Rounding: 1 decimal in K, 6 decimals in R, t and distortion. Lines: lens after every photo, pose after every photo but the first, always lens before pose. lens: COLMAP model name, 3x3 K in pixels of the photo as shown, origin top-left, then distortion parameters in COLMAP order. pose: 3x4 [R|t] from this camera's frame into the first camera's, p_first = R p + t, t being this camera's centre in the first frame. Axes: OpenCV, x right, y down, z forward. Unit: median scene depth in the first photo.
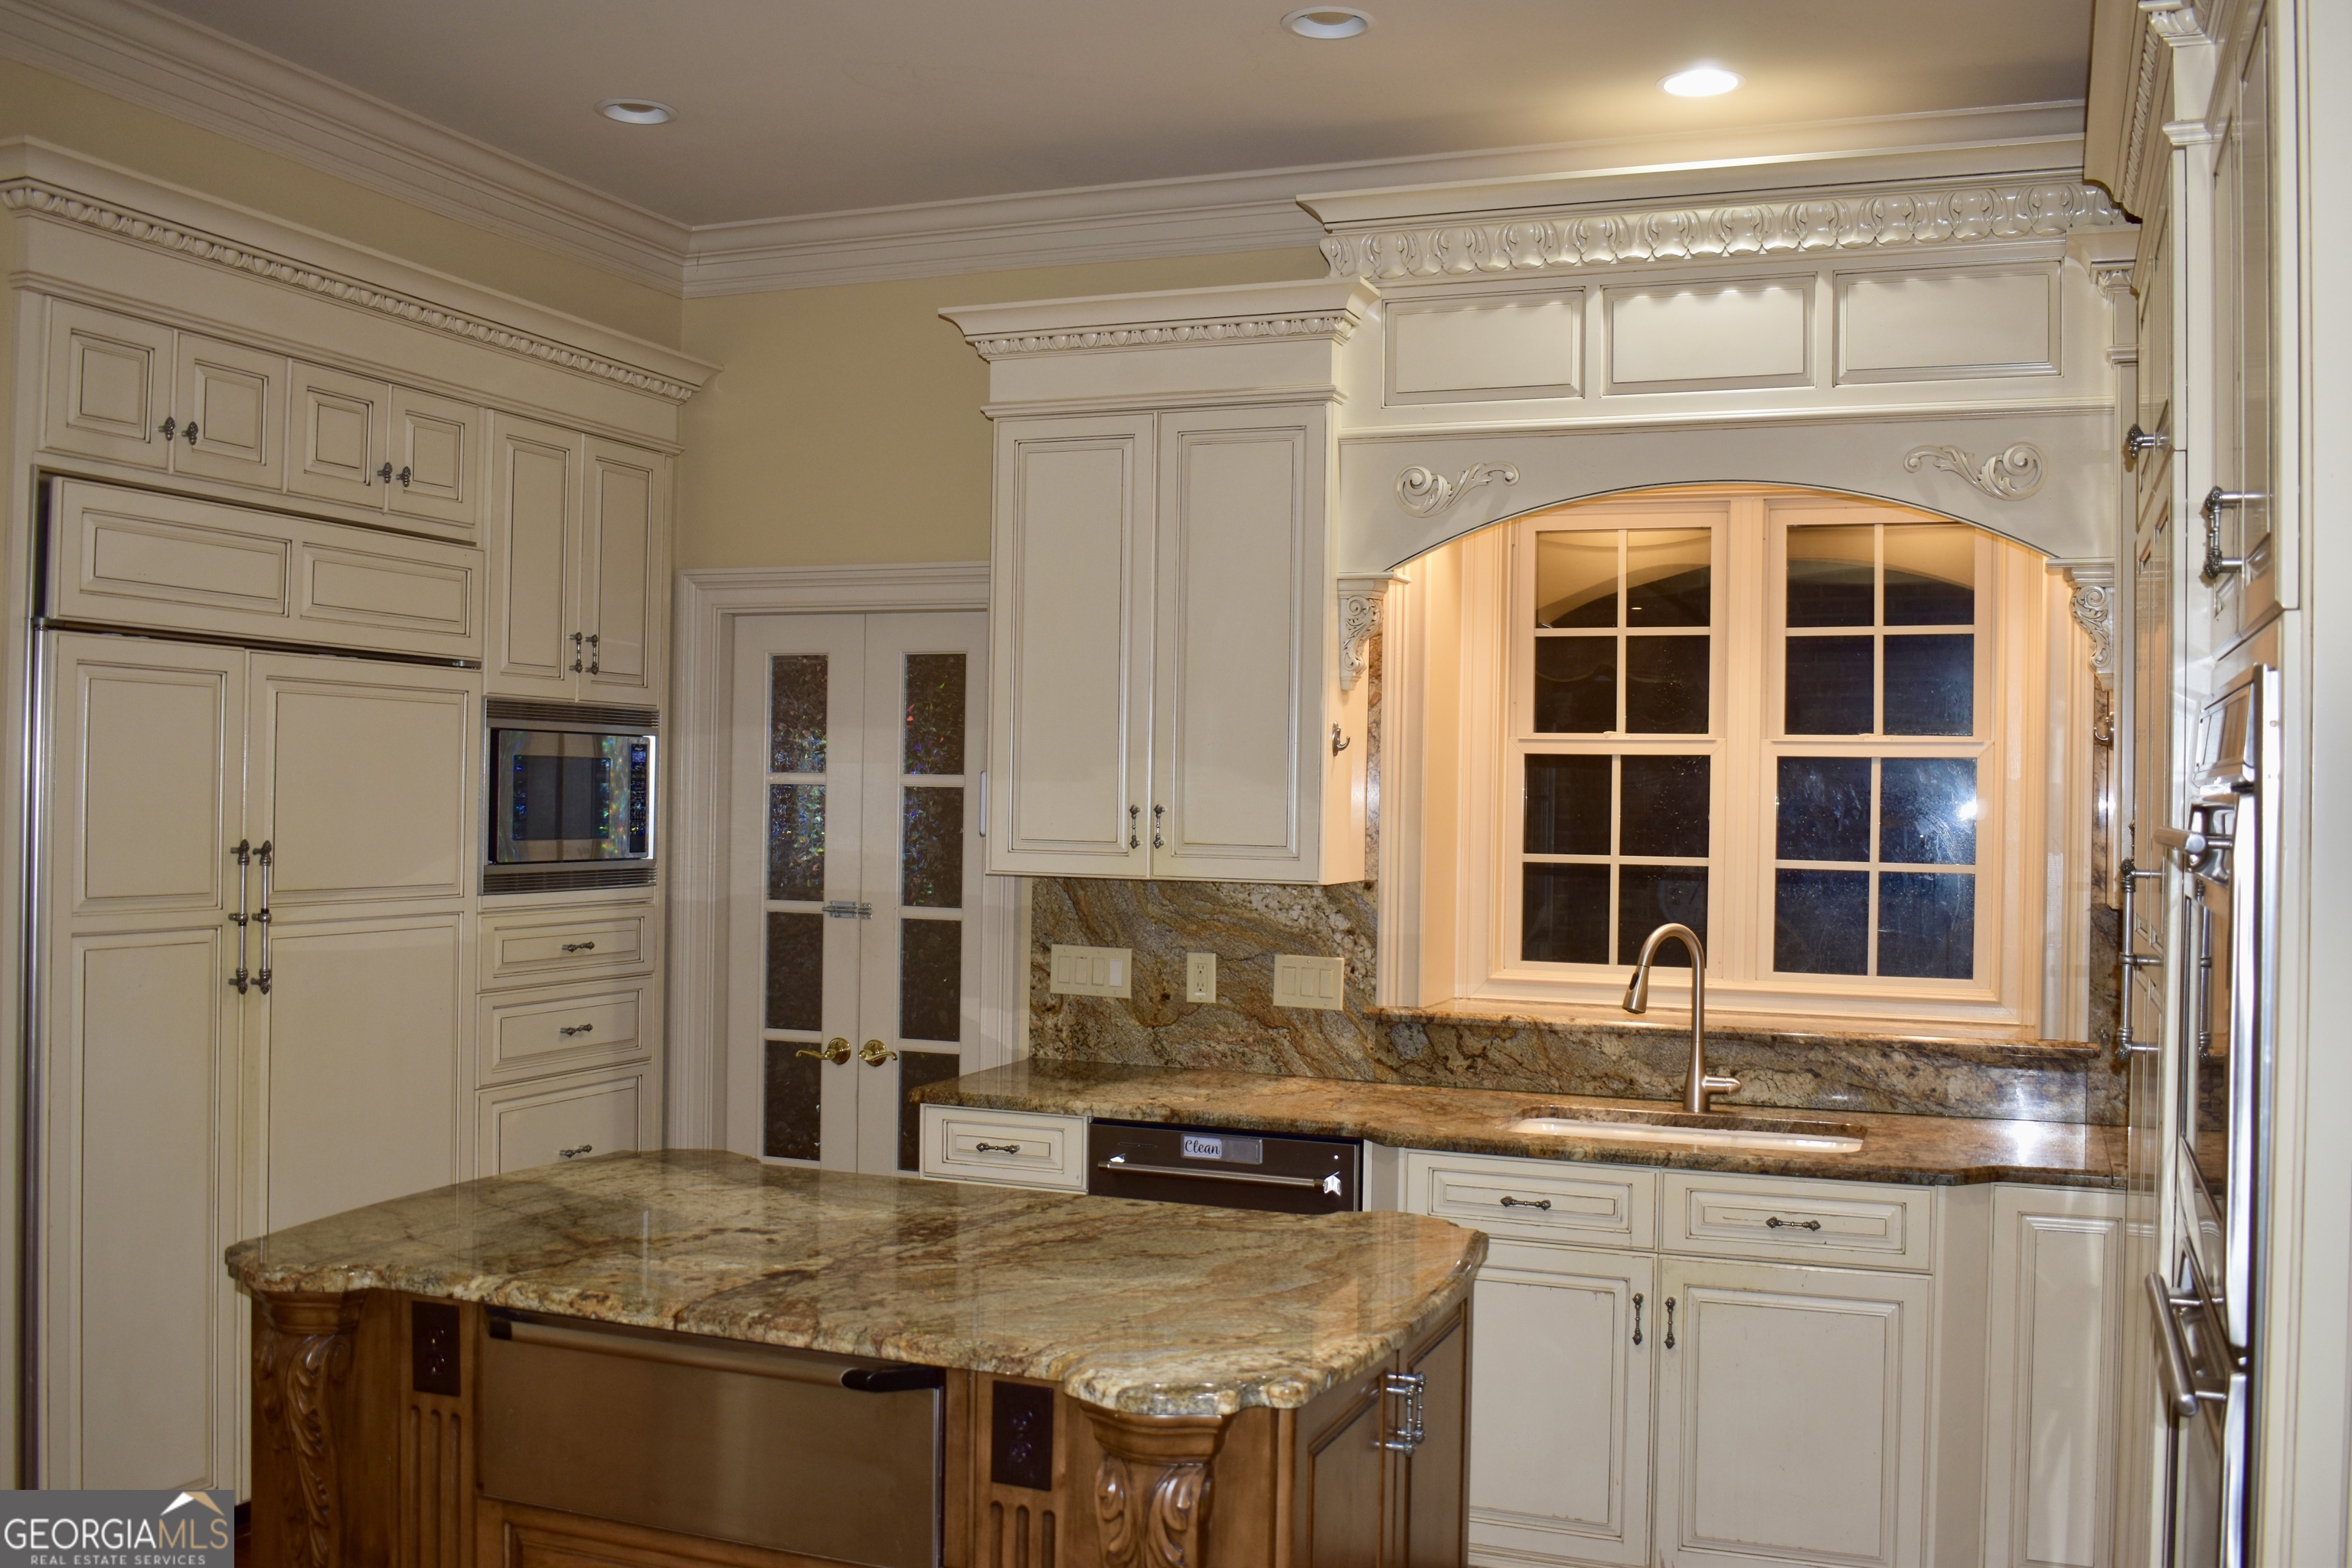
lens RADIAL K [[2140.4, 0, 1176.0], [0, 2140.4, 784.0], [0, 0, 1]] dist [-0.083685, 0.007978]
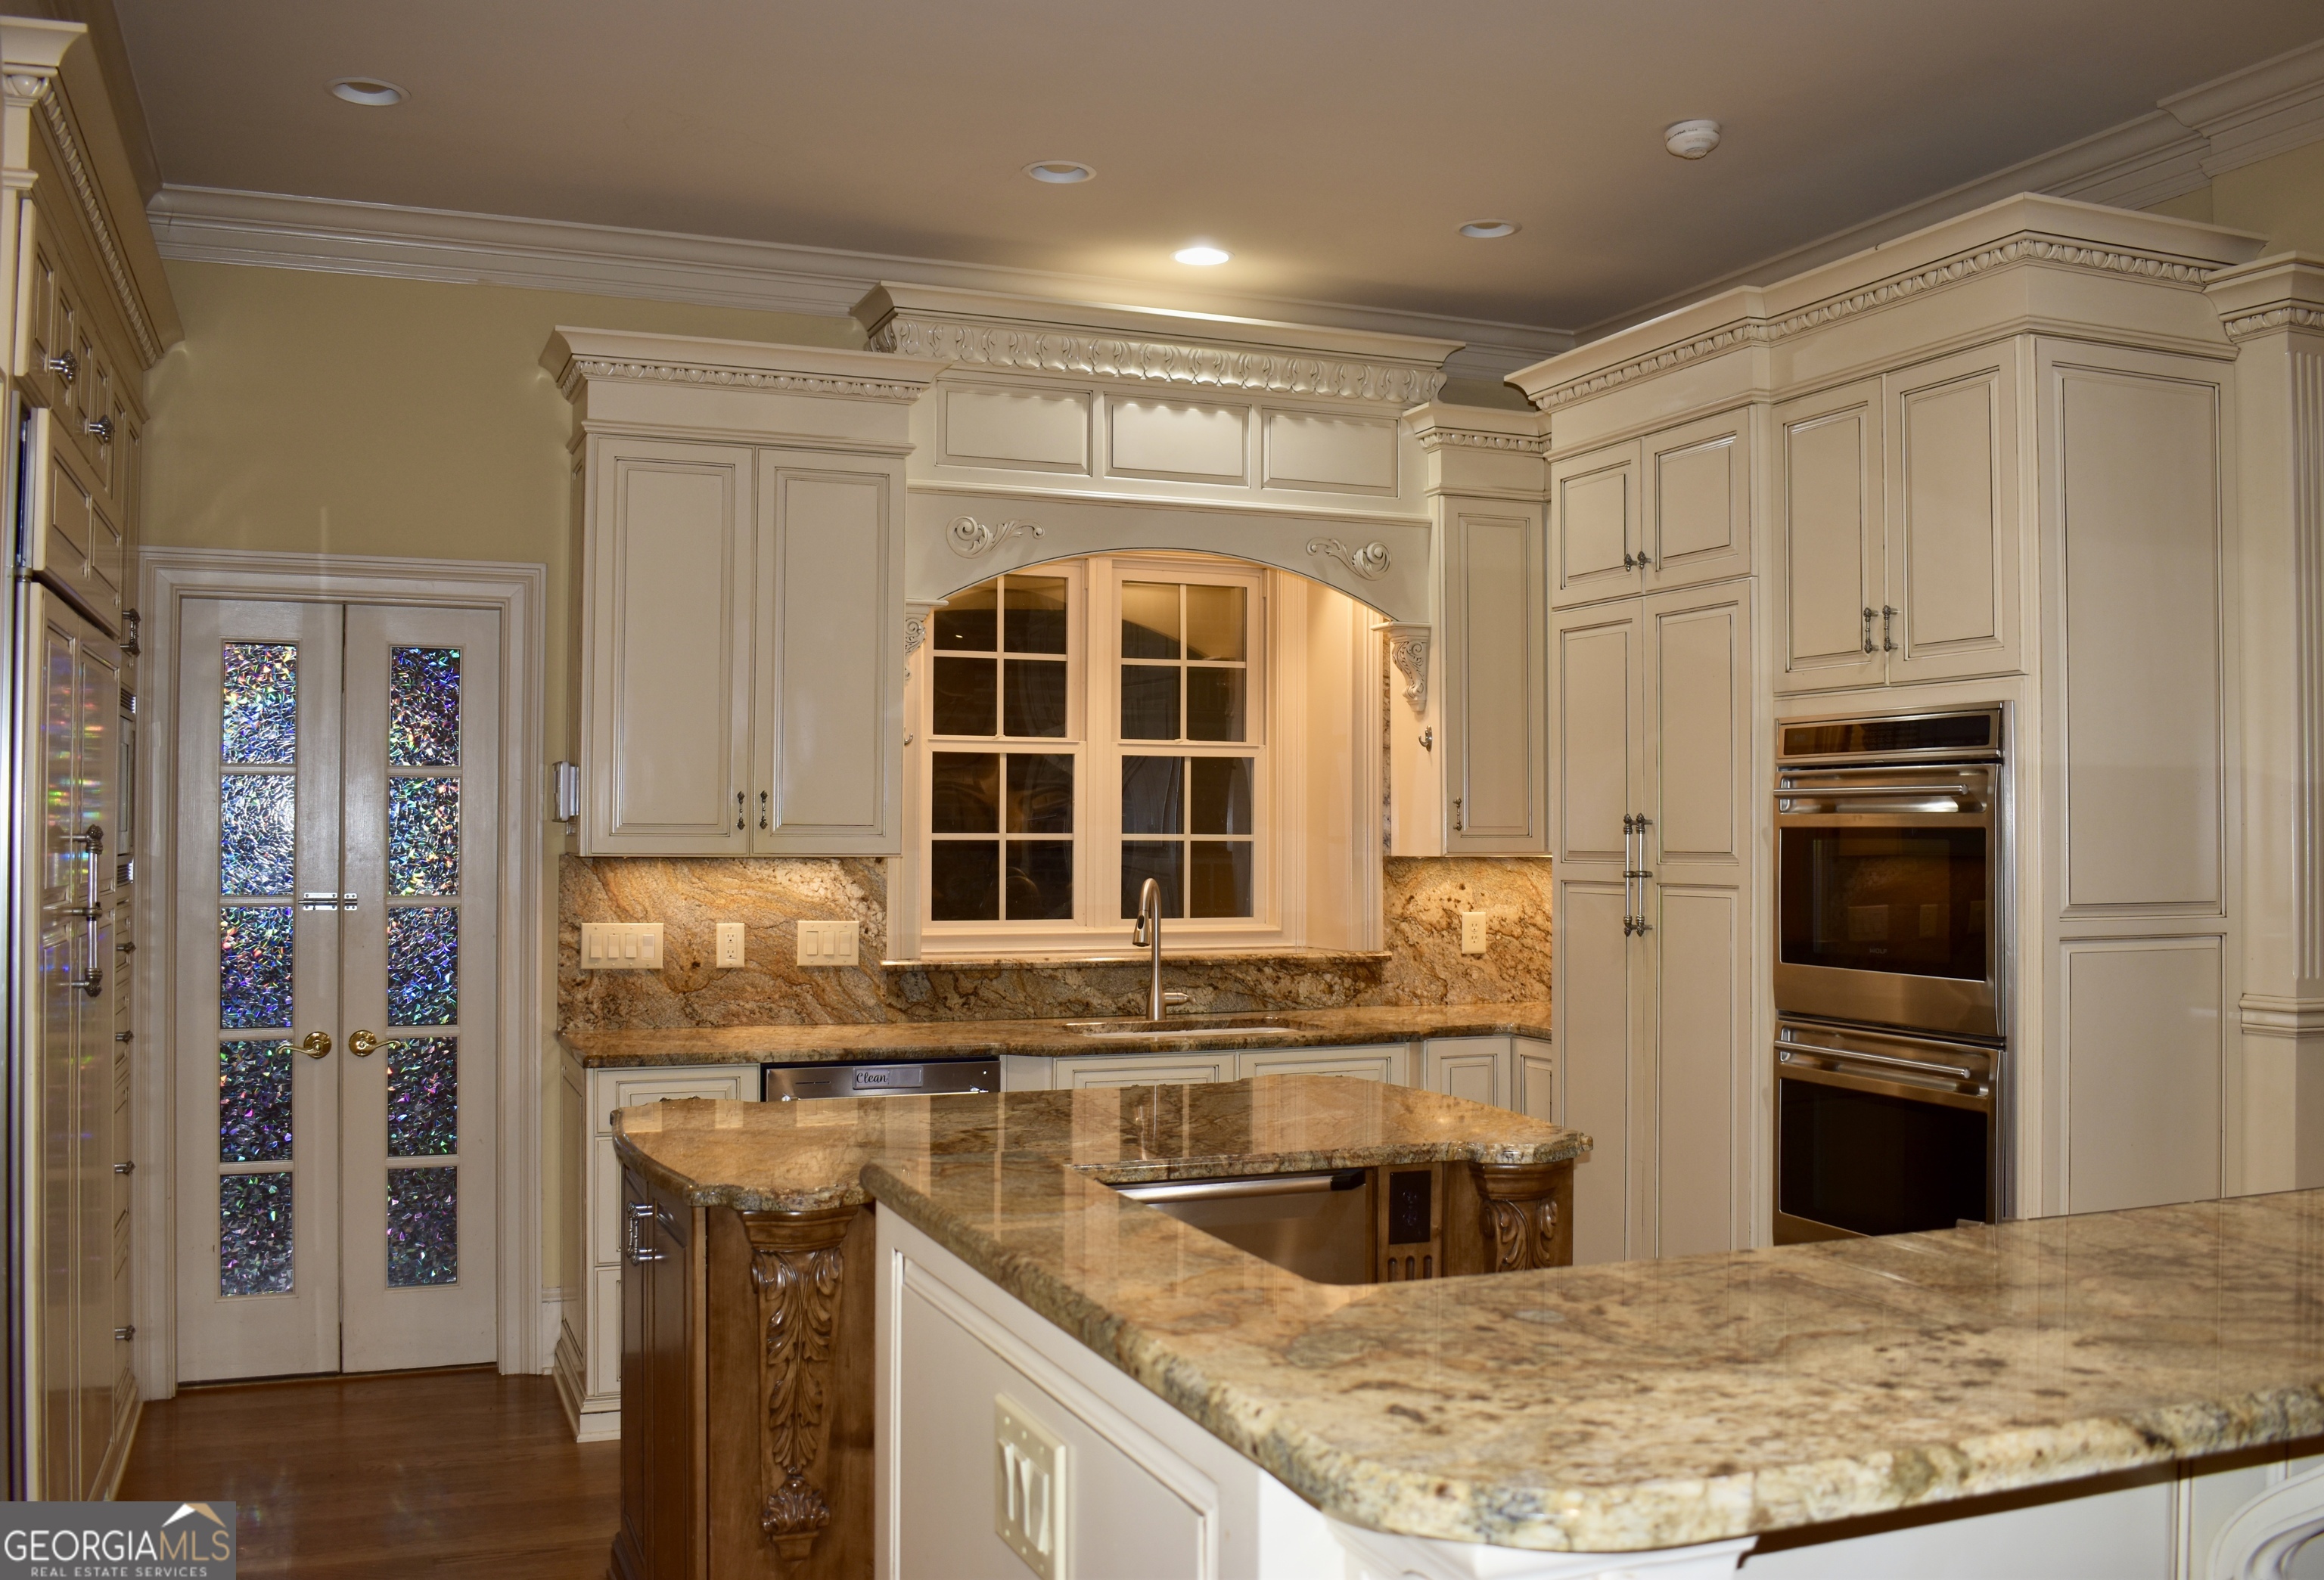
lens RADIAL K [[2084.4, 0, 1162.0], [0, 2084.4, 790.0], [0, 0, 1]] dist [-0.088363, 0.006228]
pose [[0.726705, -0.000037, 0.686949, -0.626690], [0.004205, 0.999981, -0.004395, 0.015201], [-0.686936, 0.006083, 0.726692, 0.047338]]
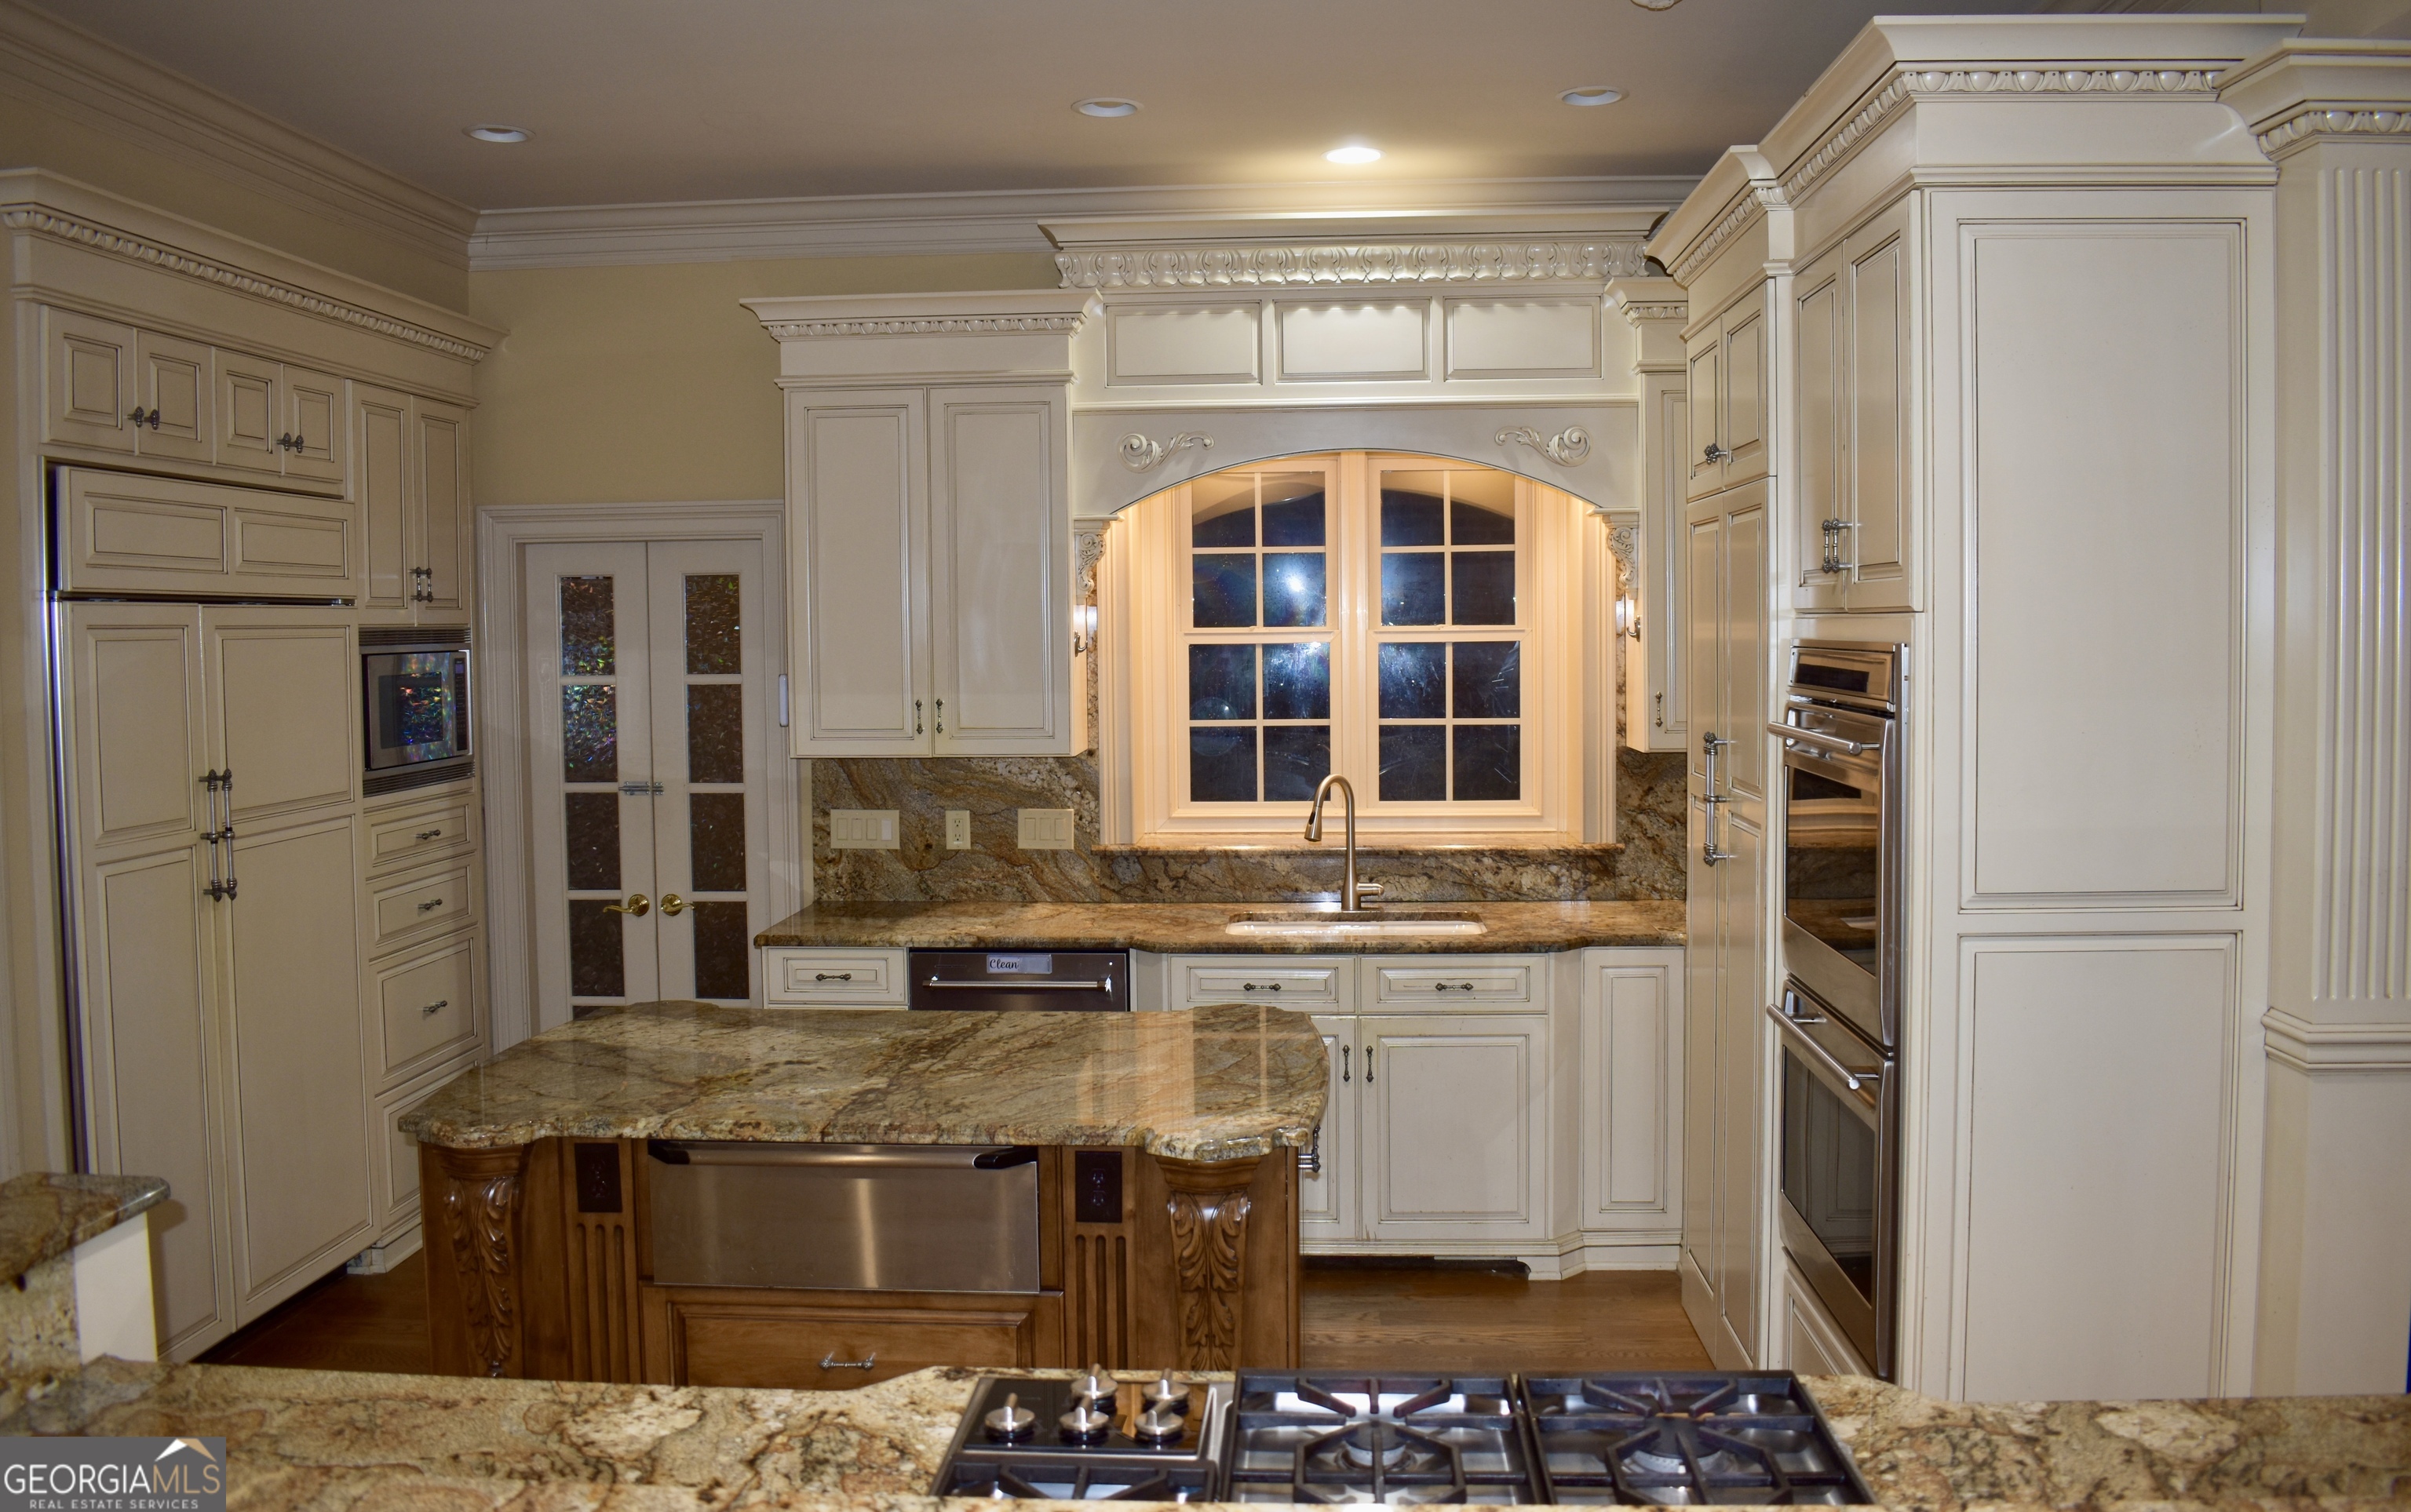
lens RADIAL K [[1862.5, 0, 1194.6], [0, 1862.5, 707.4], [0, 0, 1]] dist [-0.090010, 0.001376]
pose [[0.952636, -0.041385, 0.301285, -0.200113], [0.025564, 0.998088, 0.056269, -0.044333], [-0.303038, -0.045901, 0.951872, -0.100496]]
